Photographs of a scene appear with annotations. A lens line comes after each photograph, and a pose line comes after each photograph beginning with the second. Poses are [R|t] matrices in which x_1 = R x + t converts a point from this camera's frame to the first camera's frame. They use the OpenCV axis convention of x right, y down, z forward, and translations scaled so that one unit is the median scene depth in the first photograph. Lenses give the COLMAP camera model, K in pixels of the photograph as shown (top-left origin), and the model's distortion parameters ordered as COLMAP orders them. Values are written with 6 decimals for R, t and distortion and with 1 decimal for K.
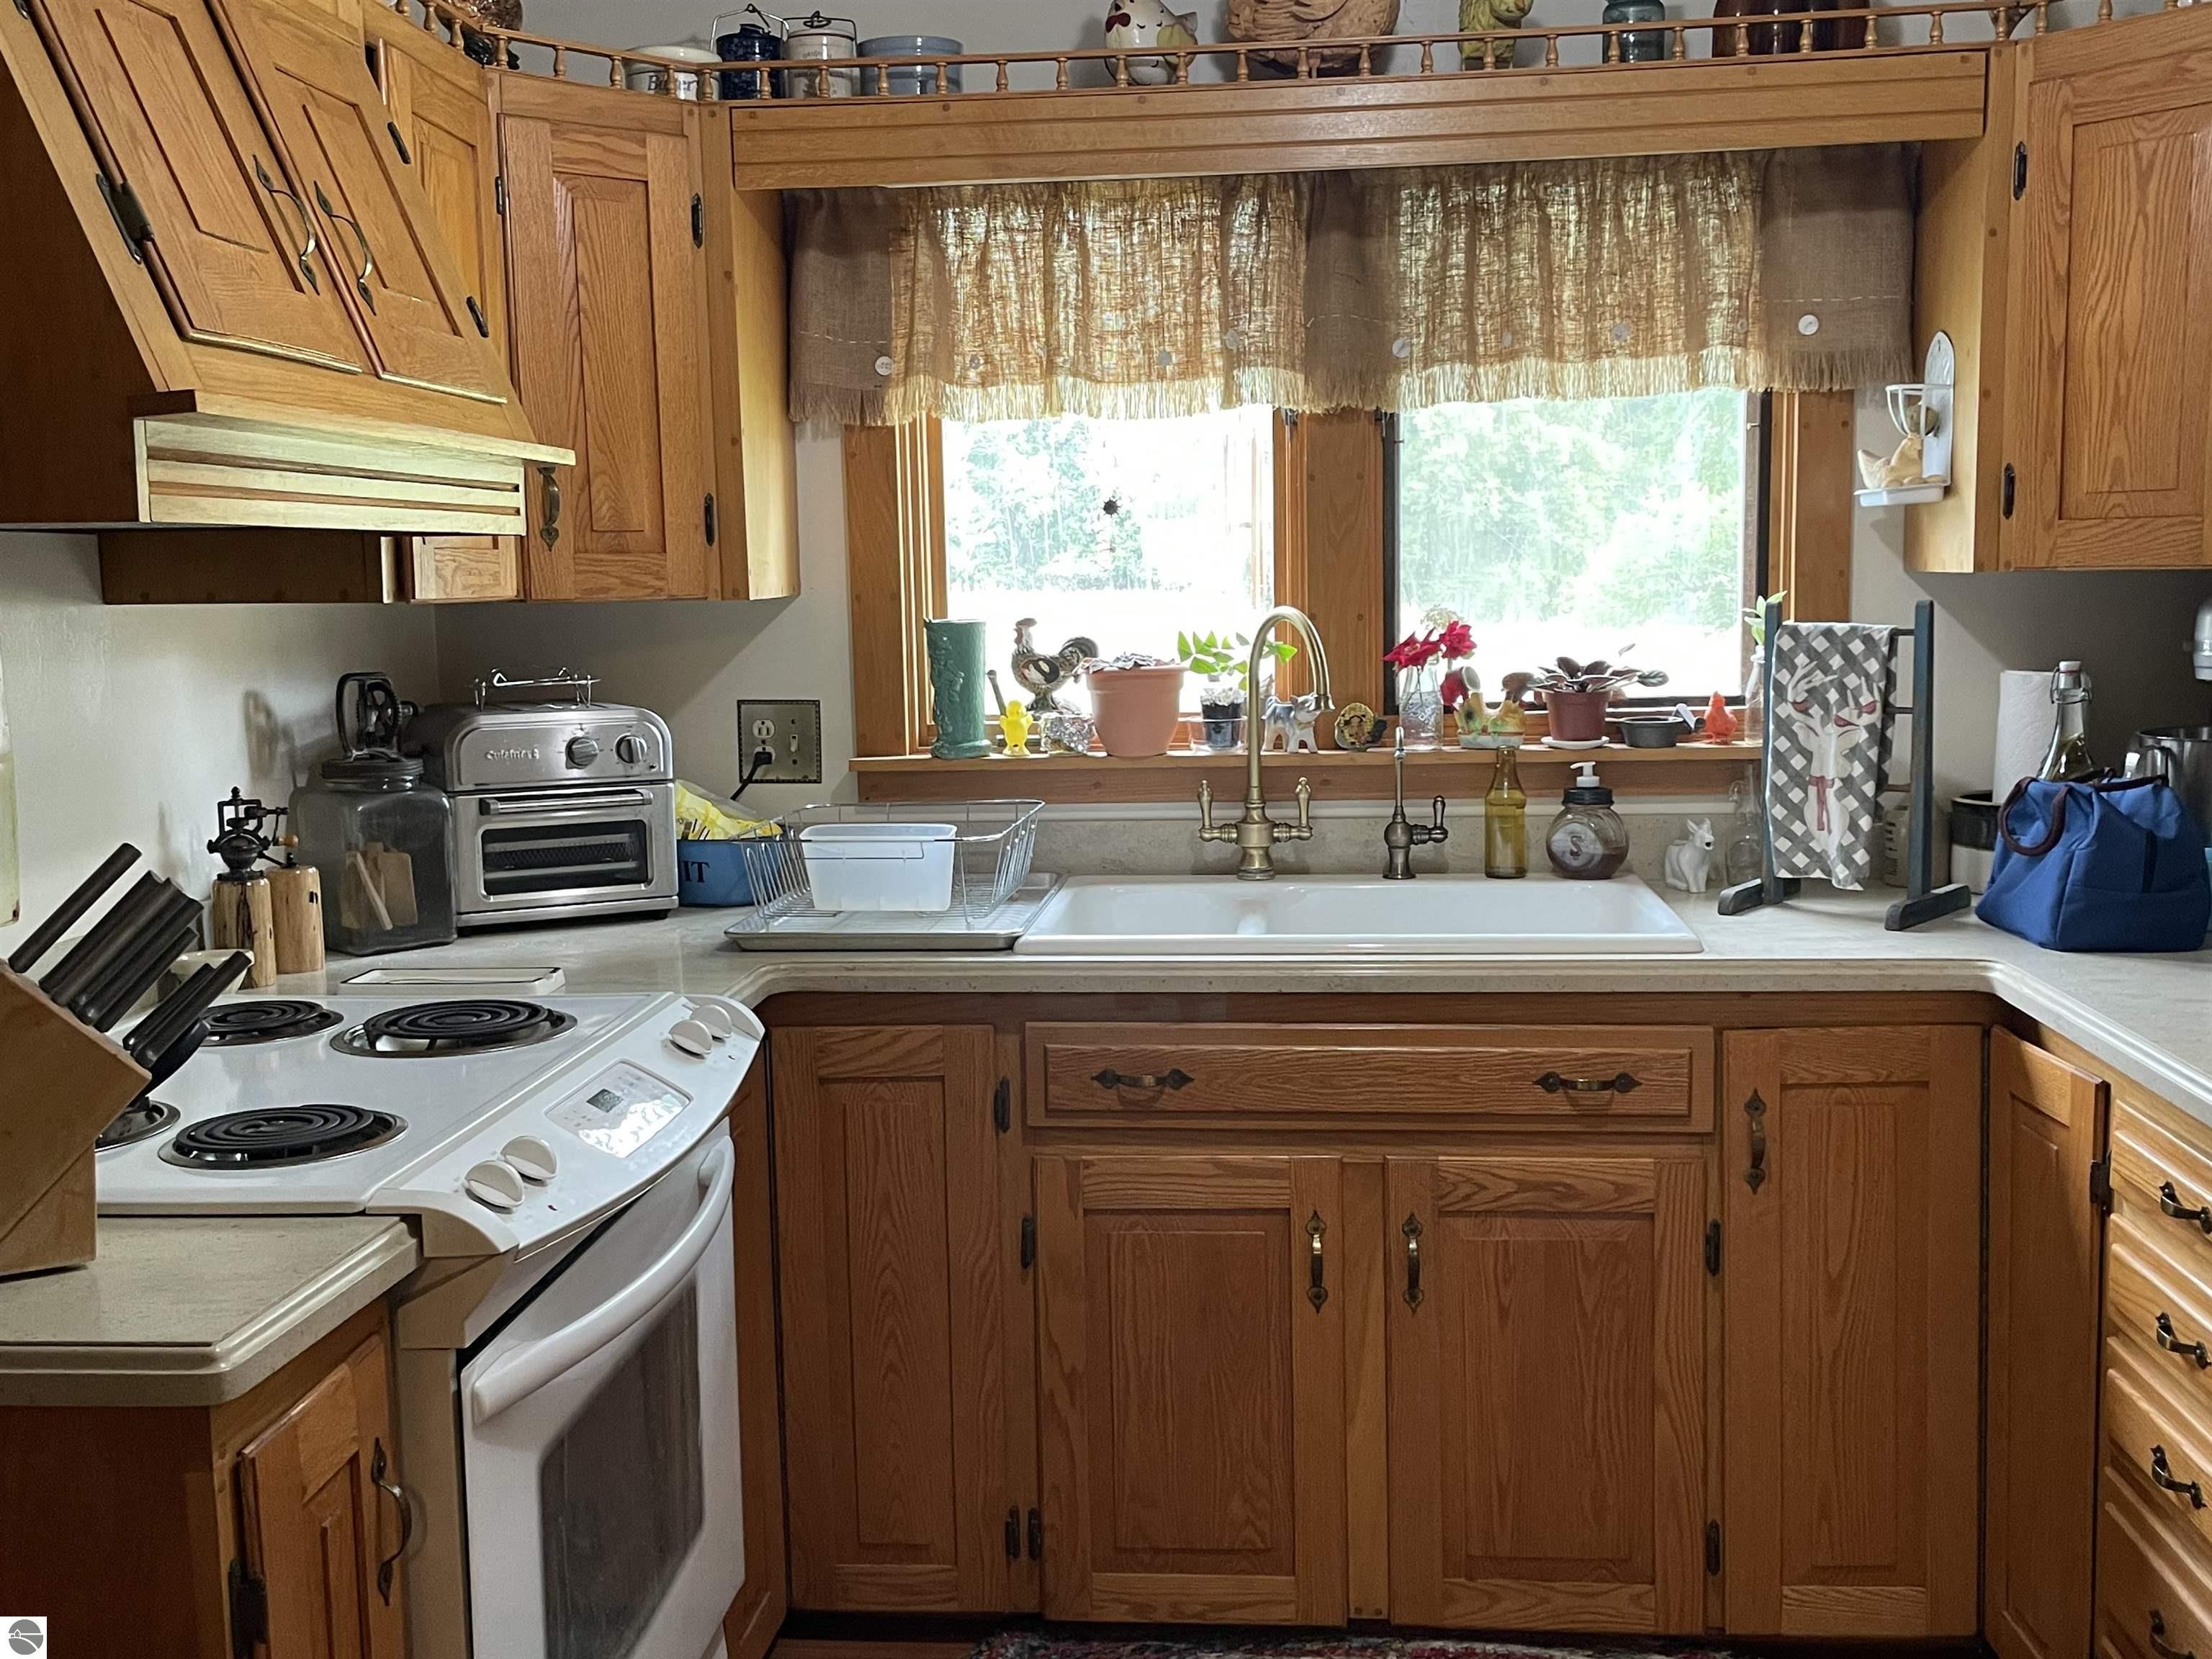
lens RADIAL K [[2208.4, 0, 1105.7], [0, 2208.4, 829.0], [0, 0, 1]] dist [0.061873, 0.000000]
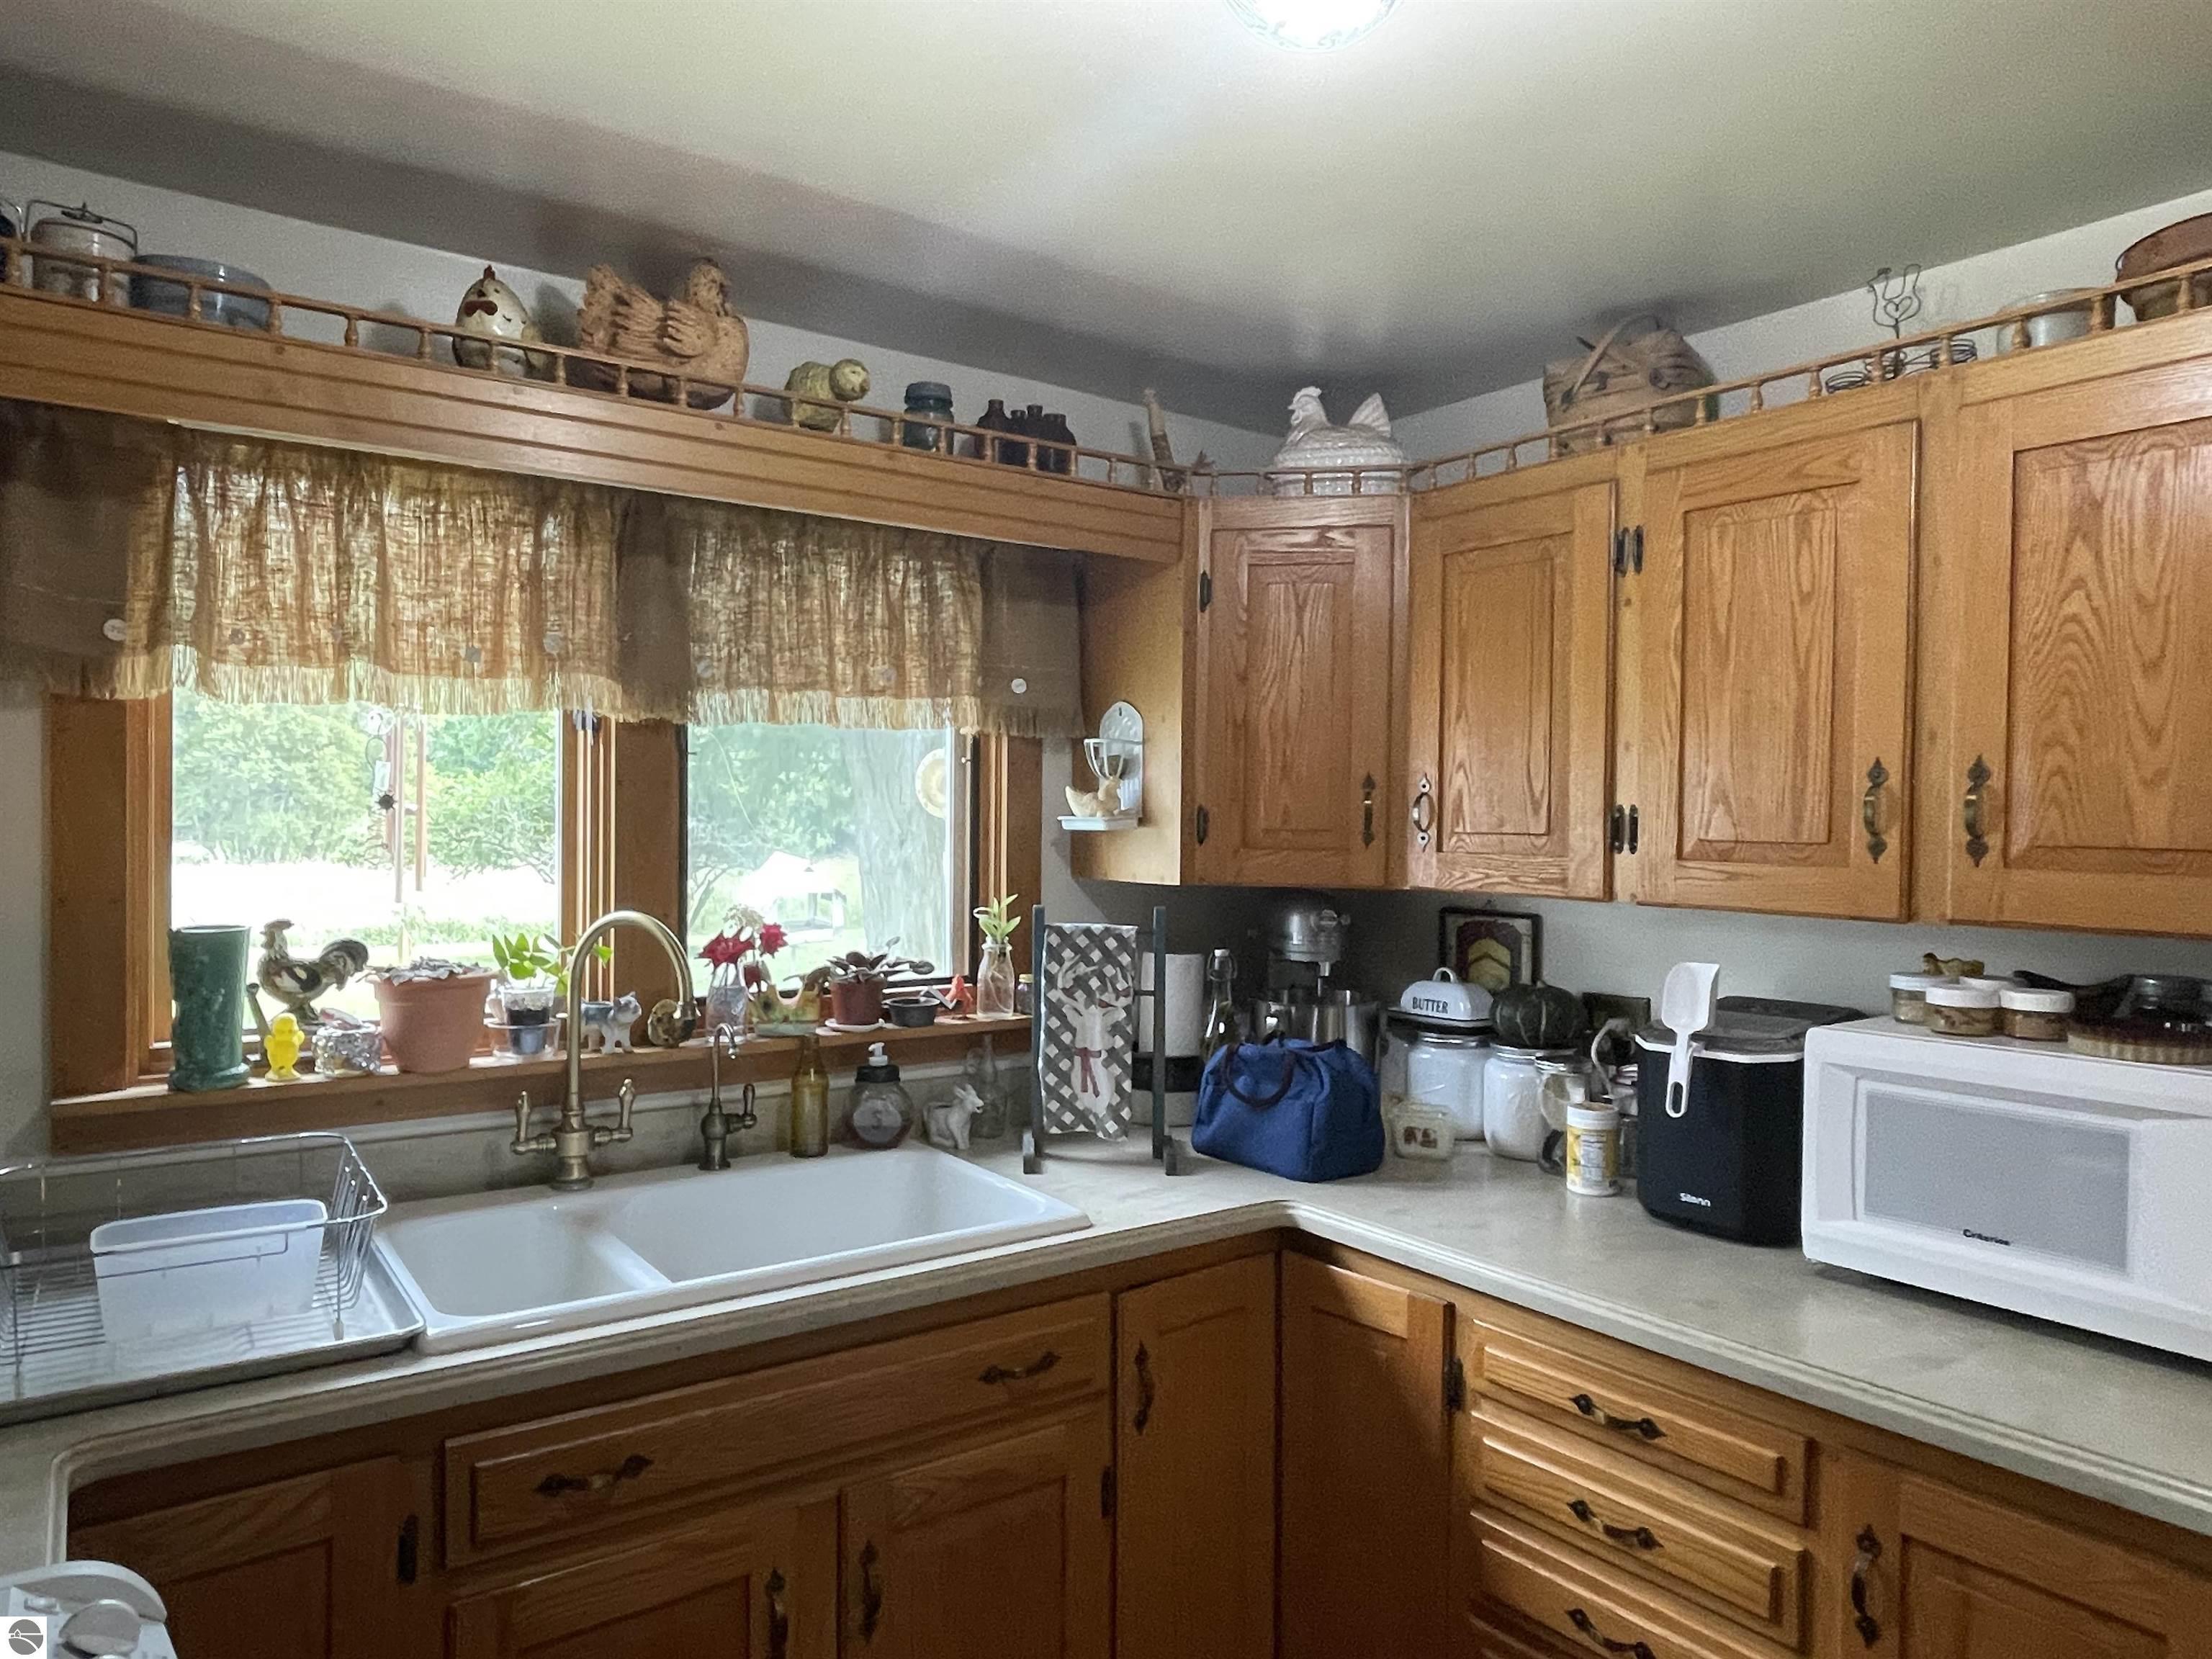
lens RADIAL K [[1419.9, 0, 1110.7], [0, 1419.9, 830.0], [0, 0, 1]] dist [0.010566, -0.016166]
pose [[0.753461, 0.023570, 0.657070, -0.172778], [0.050691, 0.994300, -0.093794, -0.064401], [-0.655536, 0.103978, 0.747972, 0.362852]]
